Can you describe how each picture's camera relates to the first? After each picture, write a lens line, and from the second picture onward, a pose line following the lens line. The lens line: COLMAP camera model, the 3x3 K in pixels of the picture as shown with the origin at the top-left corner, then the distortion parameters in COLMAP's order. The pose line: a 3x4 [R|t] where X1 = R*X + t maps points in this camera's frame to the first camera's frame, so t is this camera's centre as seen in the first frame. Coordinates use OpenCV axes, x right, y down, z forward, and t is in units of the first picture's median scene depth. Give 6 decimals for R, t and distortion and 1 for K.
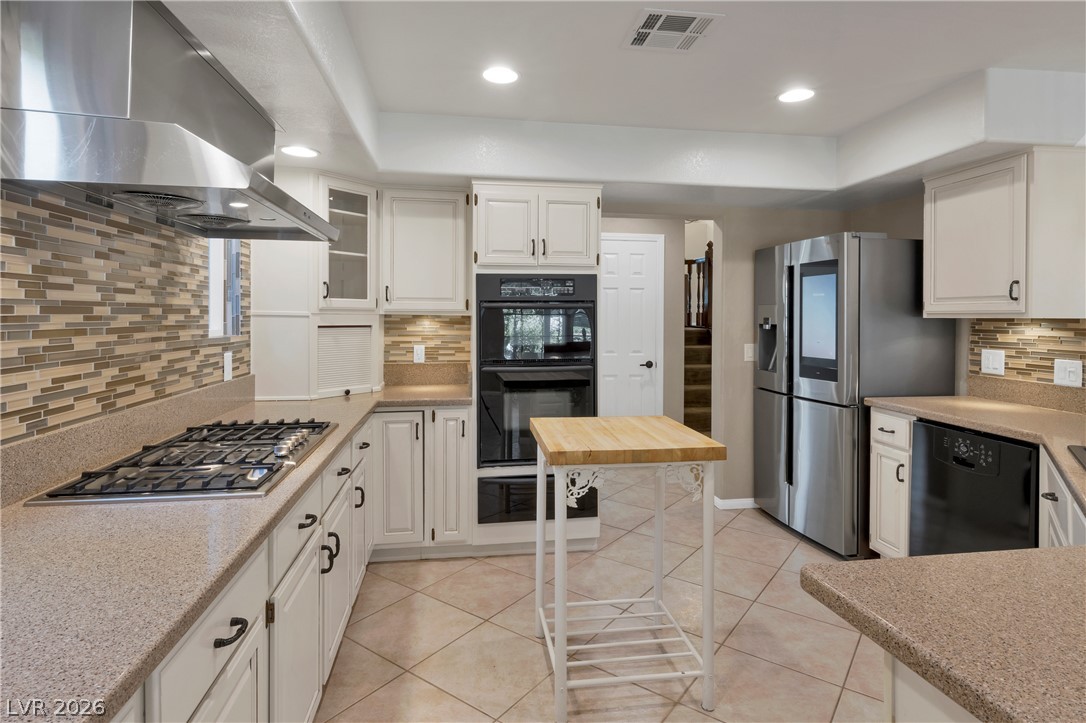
lens RADIAL K [[568.7, 0, 543.7], [0, 568.7, 320.4], [0, 0, 1]] dist [0.010760, -0.002512]
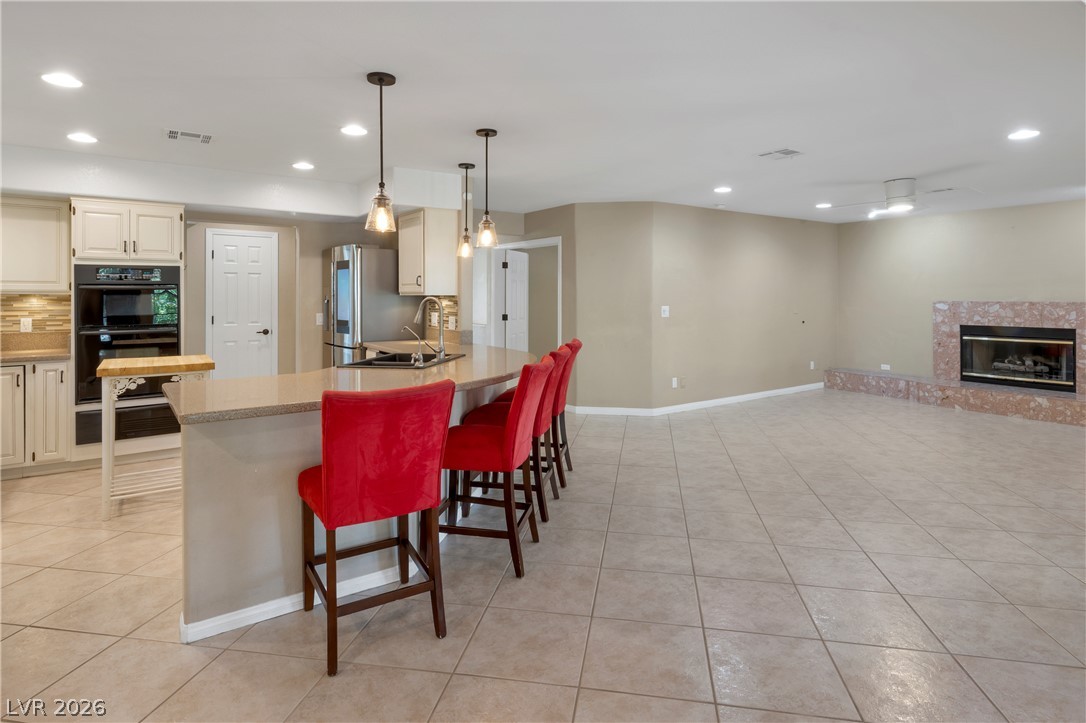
lens RADIAL K [[568.7, 0, 532.3], [0, 568.7, 295.0], [0, 0, 1]] dist [0.010760, -0.002512]
pose [[0.900465, -0.003193, 0.434917, 0.274527], [0.006277, 0.999964, -0.005654, 0.006997], [-0.434883, 0.007821, 0.900453, -0.724589]]
